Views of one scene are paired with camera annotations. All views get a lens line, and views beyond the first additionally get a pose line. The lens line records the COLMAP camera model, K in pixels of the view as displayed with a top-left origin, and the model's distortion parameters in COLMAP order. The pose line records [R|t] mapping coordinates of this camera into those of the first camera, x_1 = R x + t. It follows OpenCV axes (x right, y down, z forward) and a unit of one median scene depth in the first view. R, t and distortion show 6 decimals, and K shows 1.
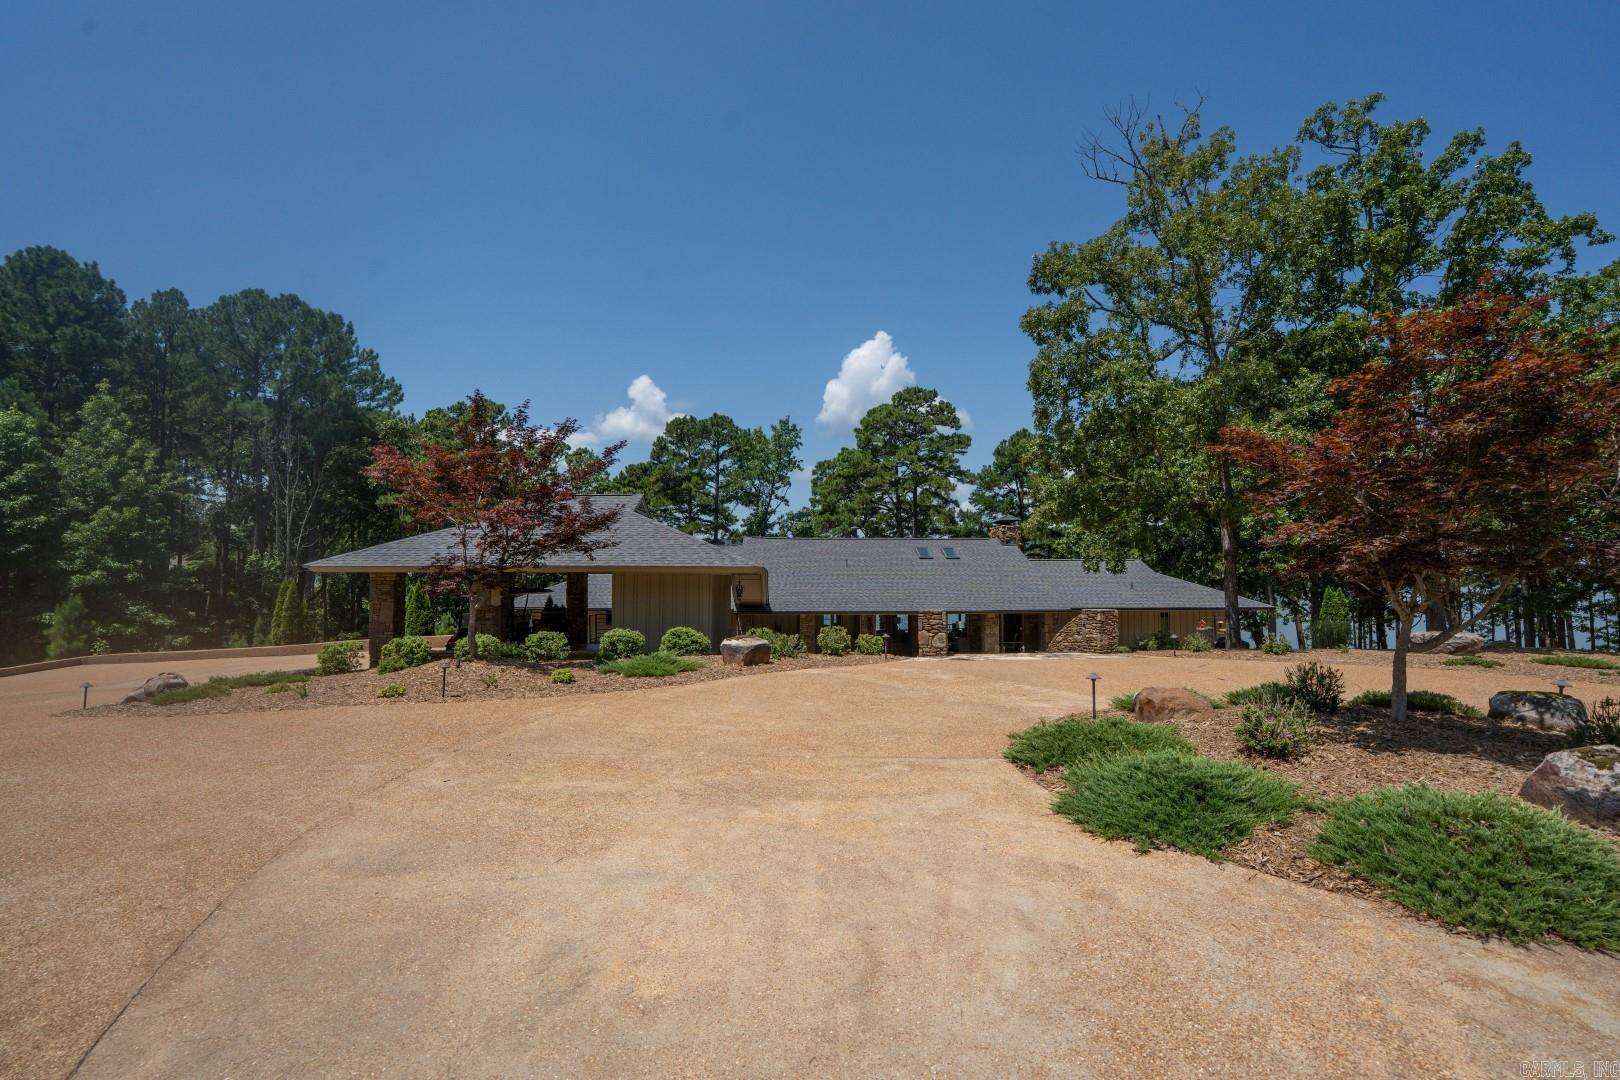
lens RADIAL K [[743.7, 0, 803.2], [0, 743.7, 535.2], [0, 0, 1]] dist [-0.068954, 0.023836]
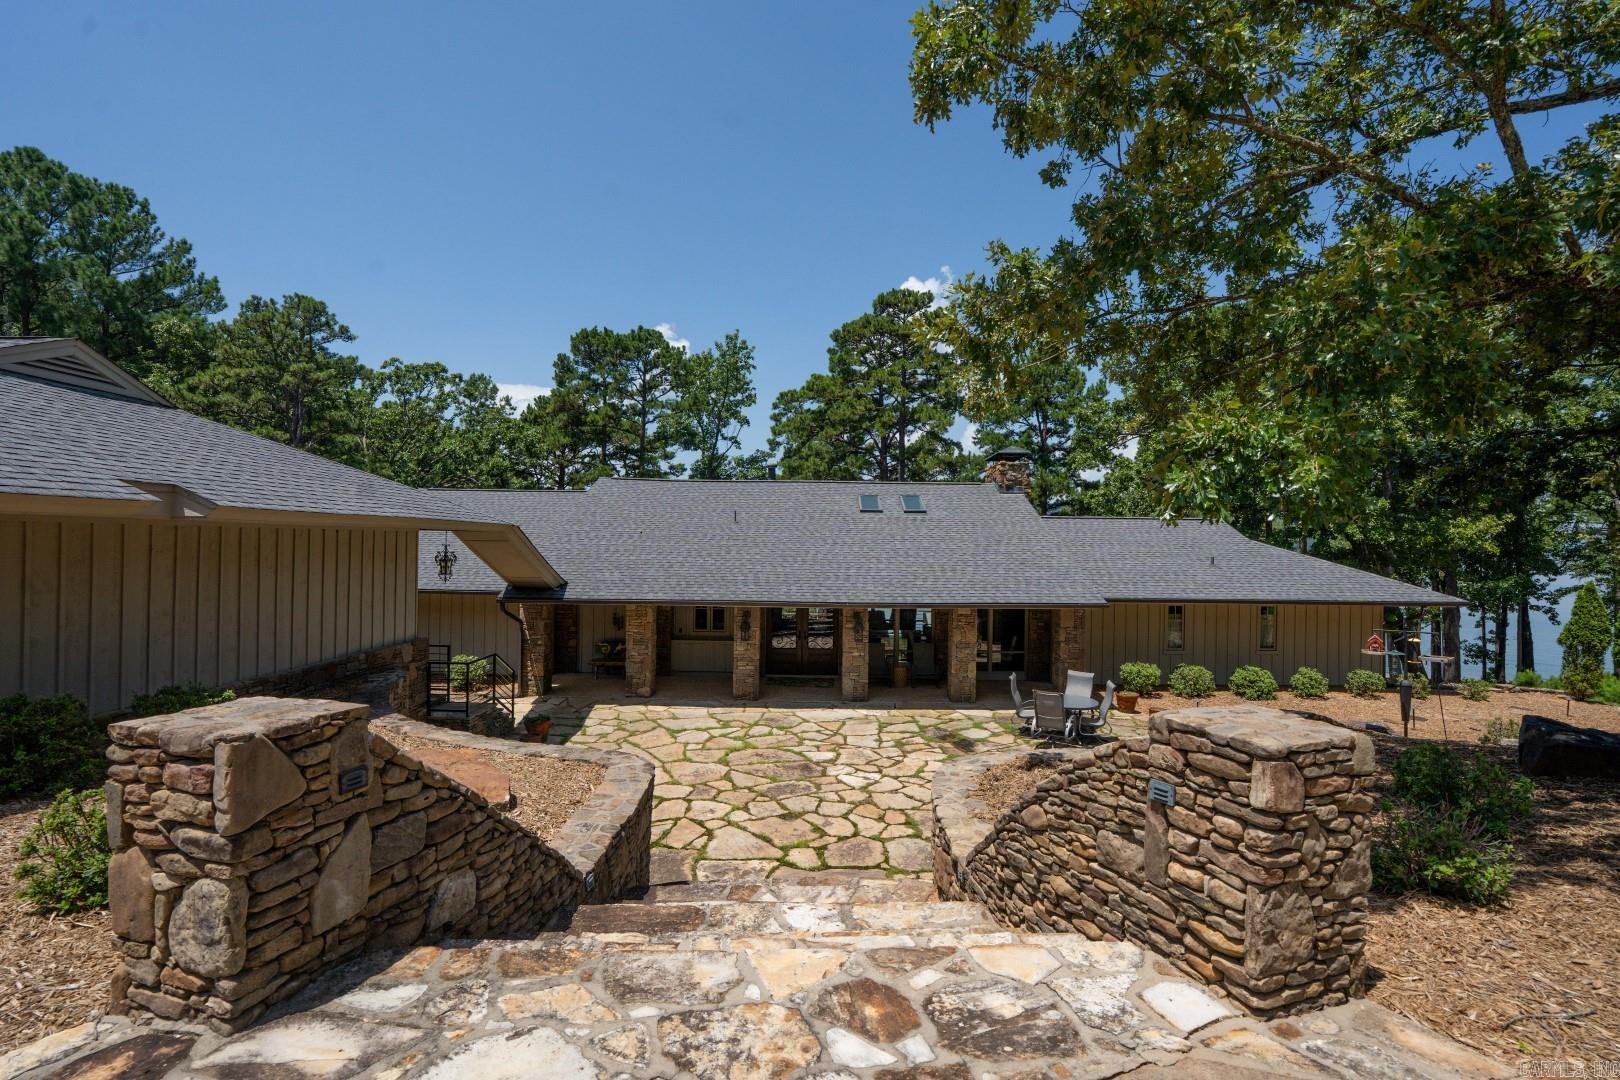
lens RADIAL K [[743.7, 0, 803.2], [0, 743.7, 535.2], [0, 0, 1]] dist [-0.068954, 0.023836]
pose [[0.998740, 0.010647, -0.049040, 0.088639], [-0.008352, 0.998870, 0.046782, 0.014294], [0.049482, -0.046314, 0.997701, 0.240800]]
